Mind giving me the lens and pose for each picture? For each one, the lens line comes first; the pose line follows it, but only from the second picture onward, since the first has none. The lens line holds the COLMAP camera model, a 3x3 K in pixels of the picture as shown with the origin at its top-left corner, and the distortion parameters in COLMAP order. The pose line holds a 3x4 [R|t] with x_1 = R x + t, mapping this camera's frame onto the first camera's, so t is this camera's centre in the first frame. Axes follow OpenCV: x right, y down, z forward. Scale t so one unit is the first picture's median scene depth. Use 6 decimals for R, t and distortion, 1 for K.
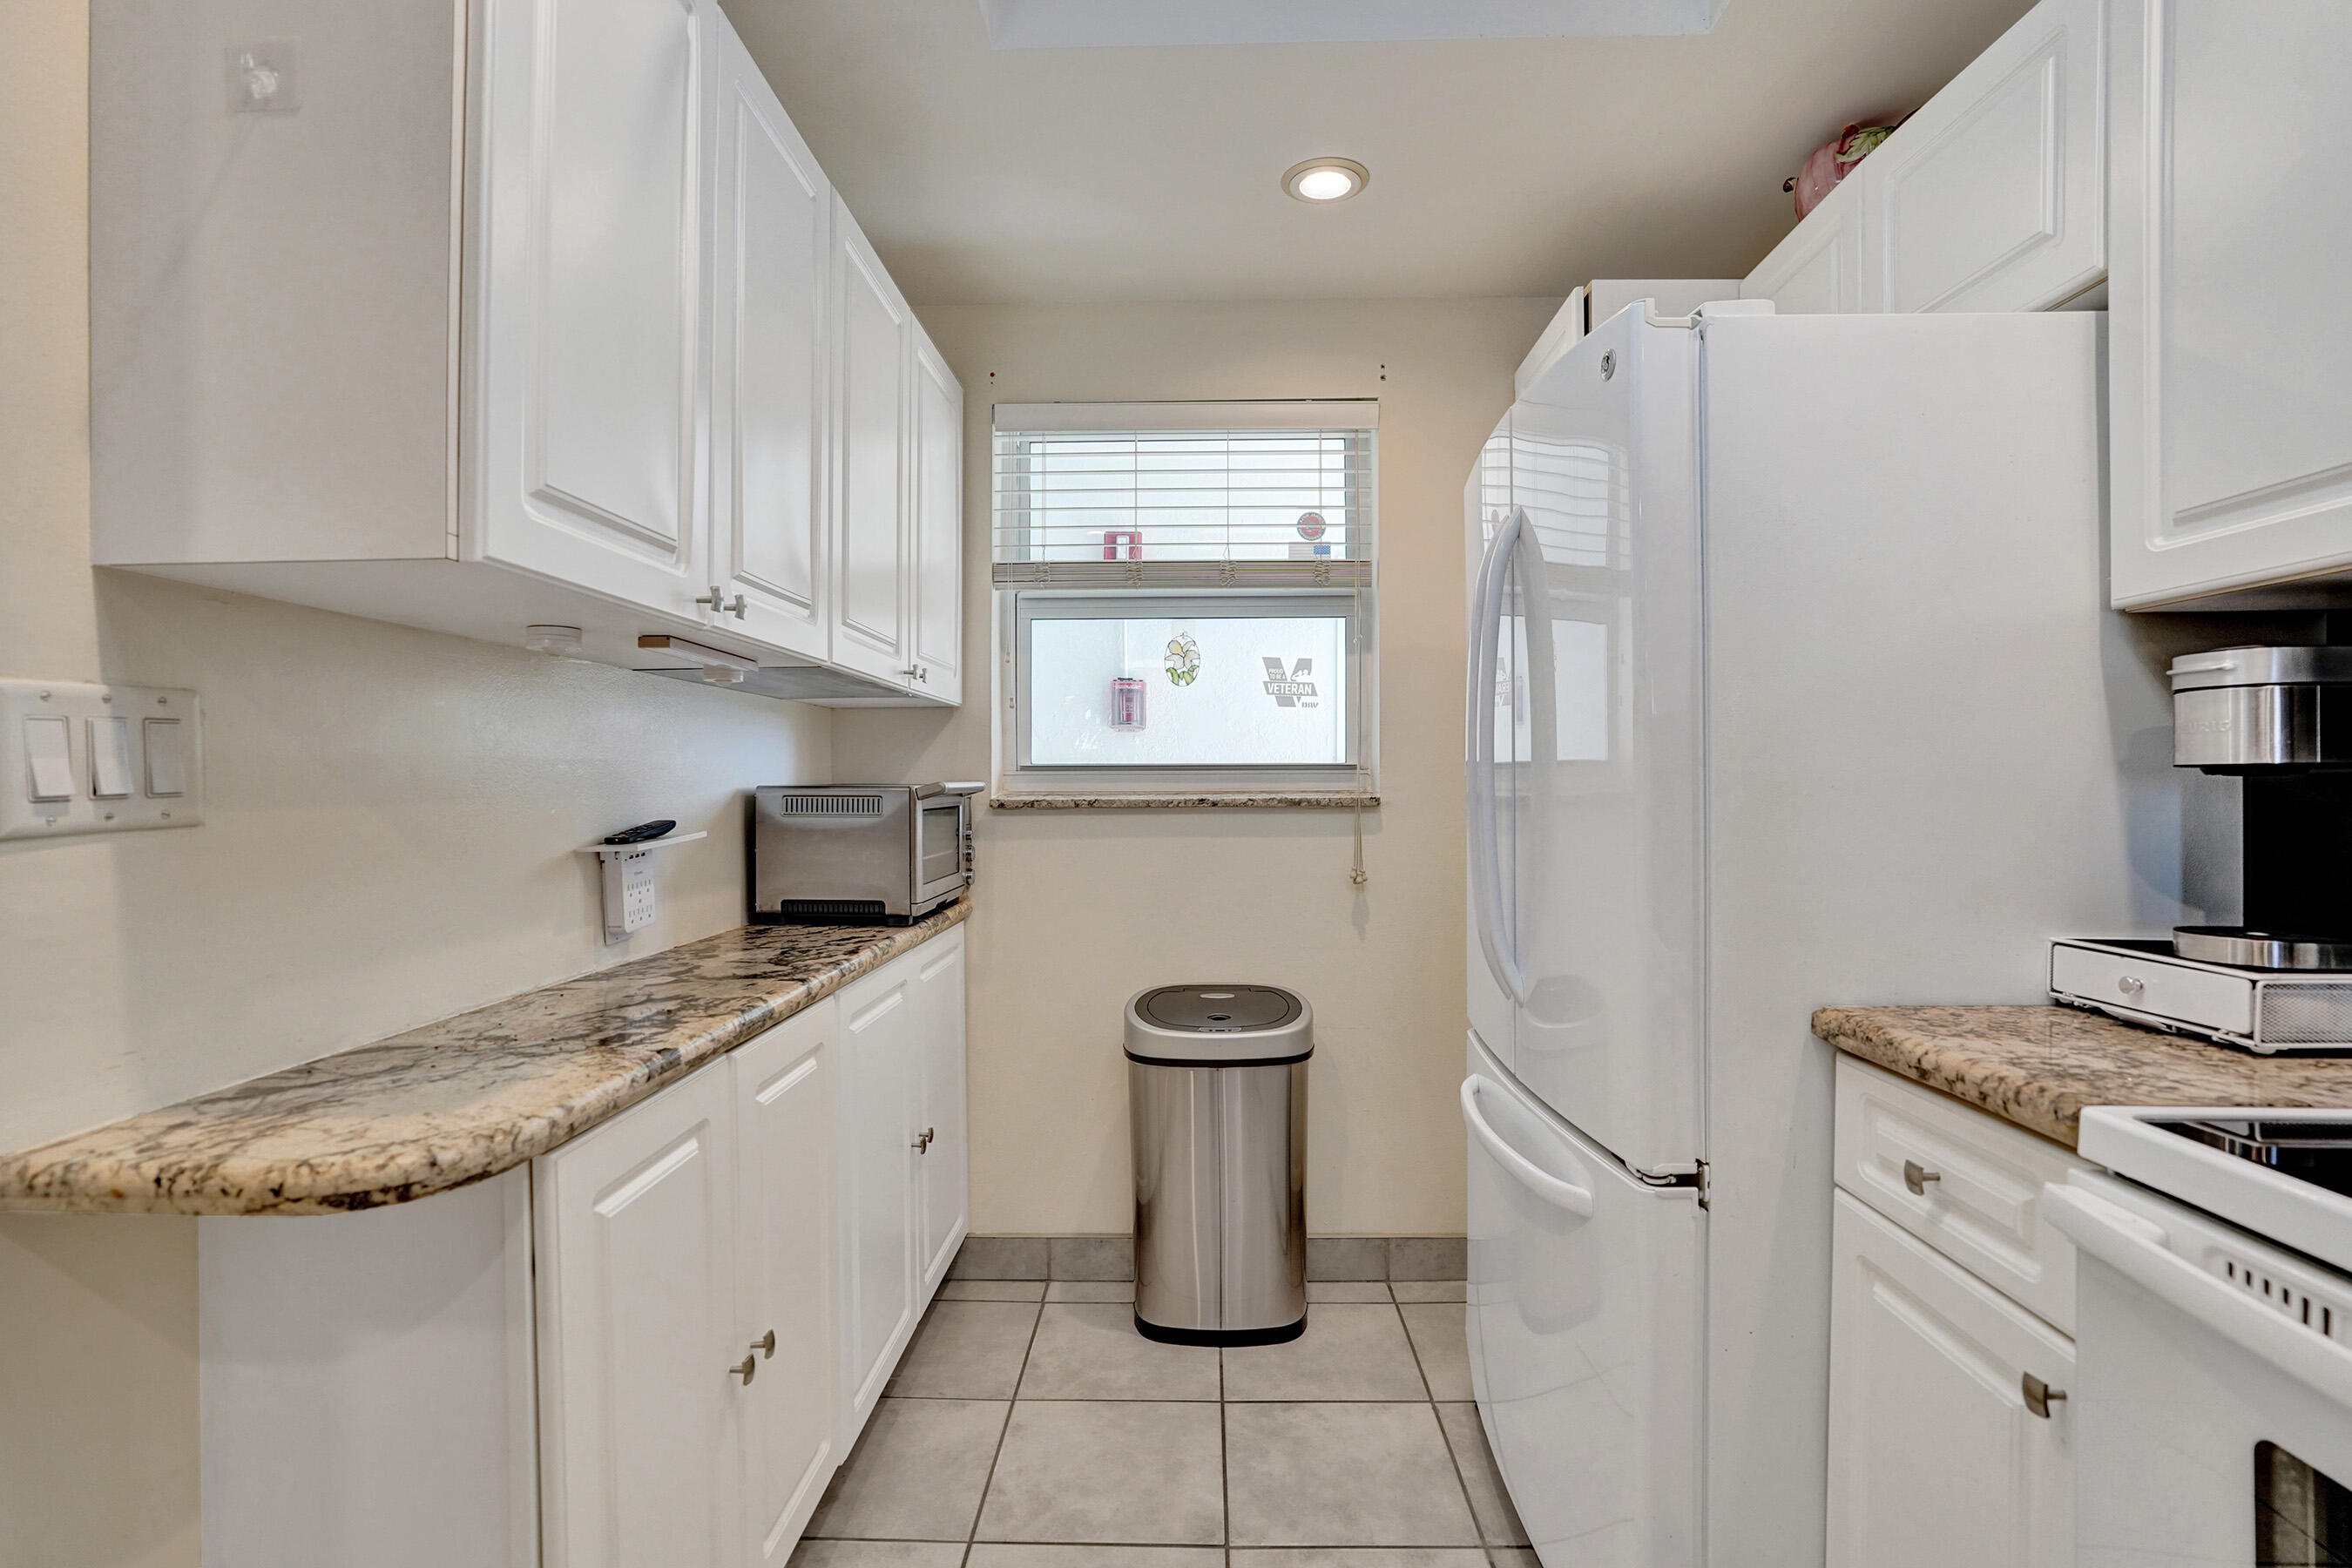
lens RADIAL K [[1111.6, 0, 1175.7], [0, 1111.6, 766.4], [0, 0, 1]] dist [-0.047917, 0.031781]
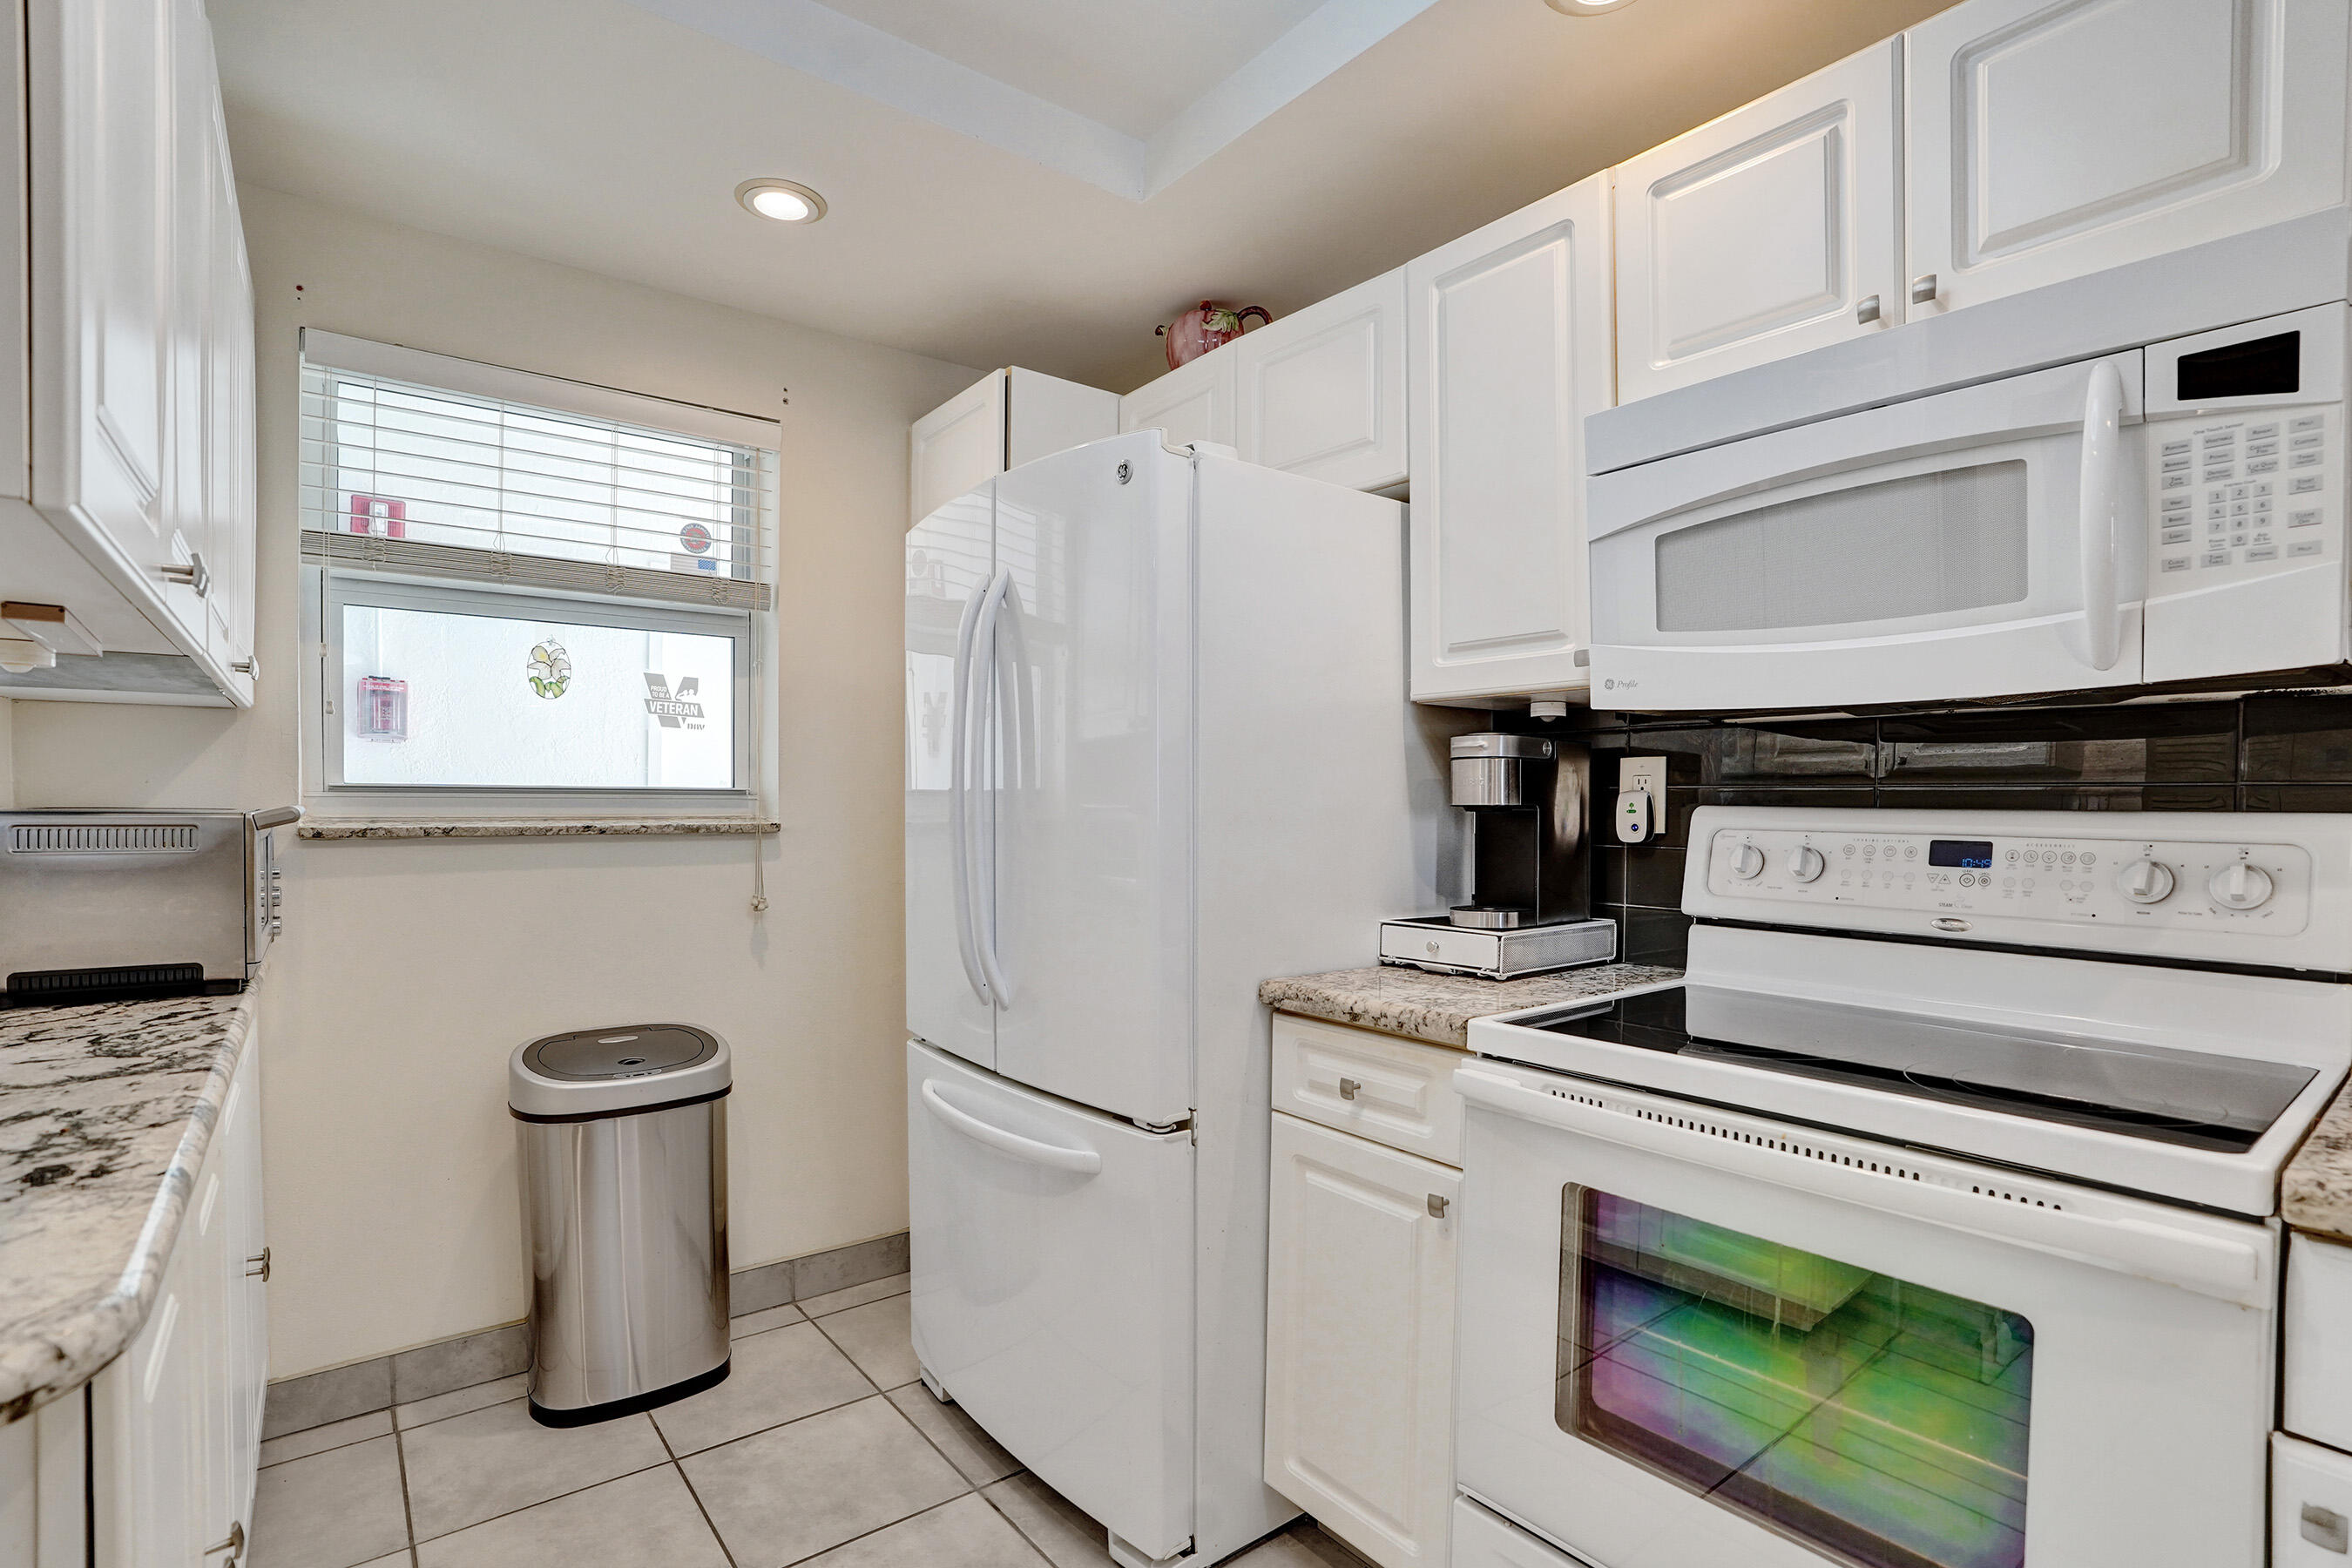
lens RADIAL K [[1127.5, 0, 1162.5], [0, 1127.5, 800.0], [0, 0, 1]] dist [-0.054176, 0.022688]
pose [[0.778557, 0.009213, 0.627506, -0.211513], [-0.016565, 0.999846, 0.005874, -0.005666], [-0.627355, -0.014968, 0.778589, -0.000293]]
